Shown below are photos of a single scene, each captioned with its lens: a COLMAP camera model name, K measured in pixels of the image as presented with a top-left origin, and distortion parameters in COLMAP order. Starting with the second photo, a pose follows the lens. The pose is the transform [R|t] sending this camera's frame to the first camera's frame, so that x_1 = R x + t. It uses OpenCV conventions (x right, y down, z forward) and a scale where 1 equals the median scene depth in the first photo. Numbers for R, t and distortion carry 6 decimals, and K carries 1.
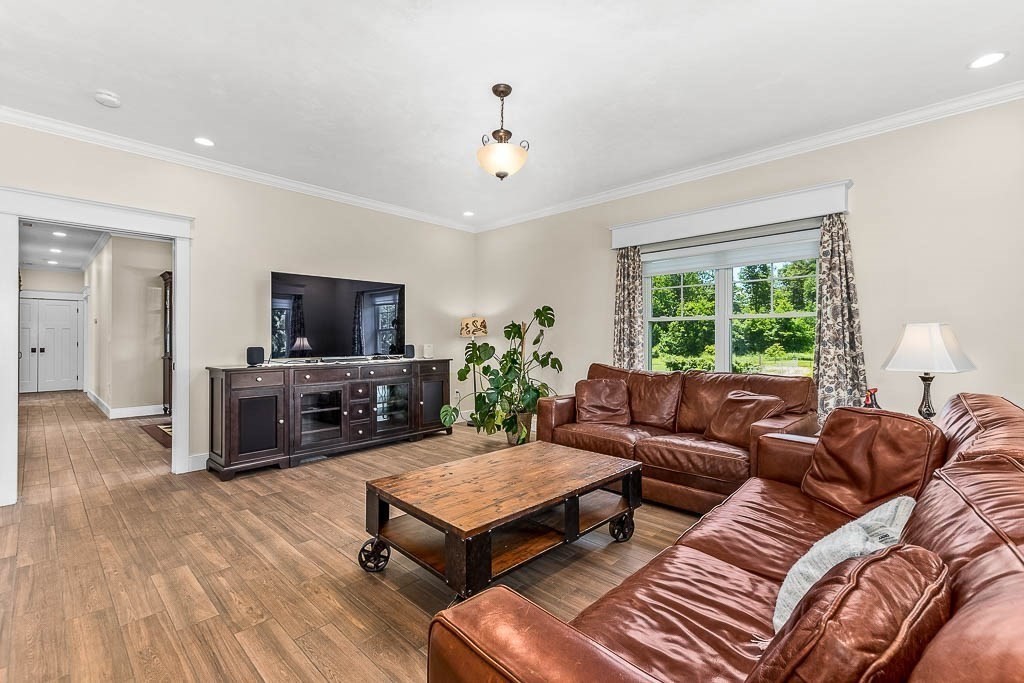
lens RADIAL K [[442.1, 0, 505.2], [0, 442.1, 339.1], [0, 0, 1]] dist [0.010313, 0.000130]
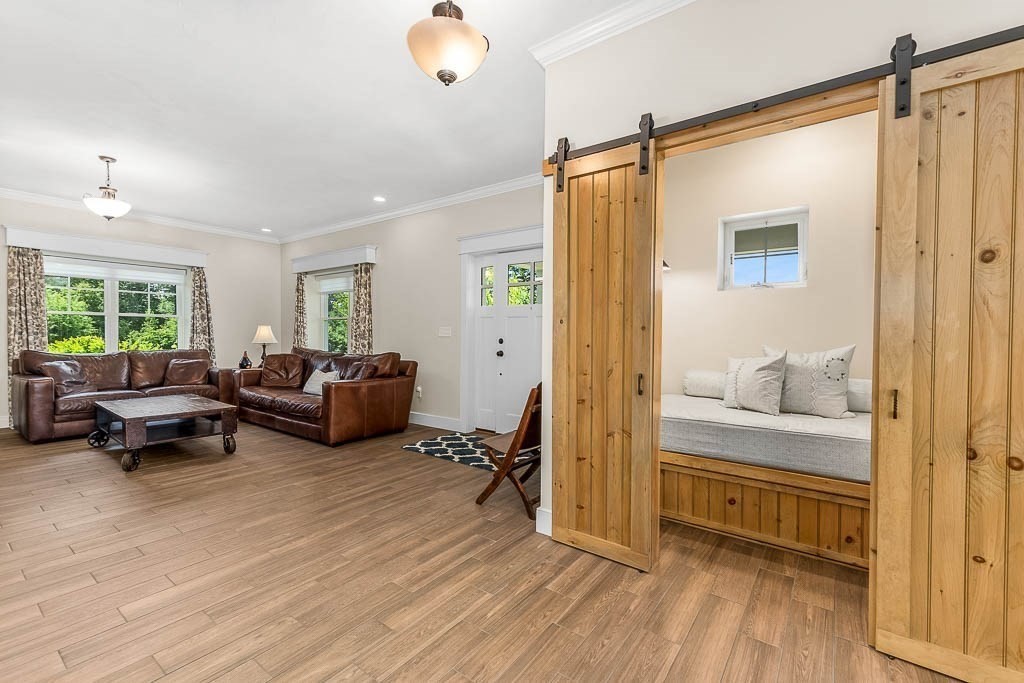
lens RADIAL K [[442.1, 0, 510.3], [0, 442.1, 344.8], [0, 0, 1]] dist [0.010313, 0.000130]
pose [[-0.121945, -0.024446, 0.992236, -1.523328], [-0.008276, 0.999687, 0.023613, 0.005312], [-0.992502, -0.005332, -0.122109, -0.132657]]
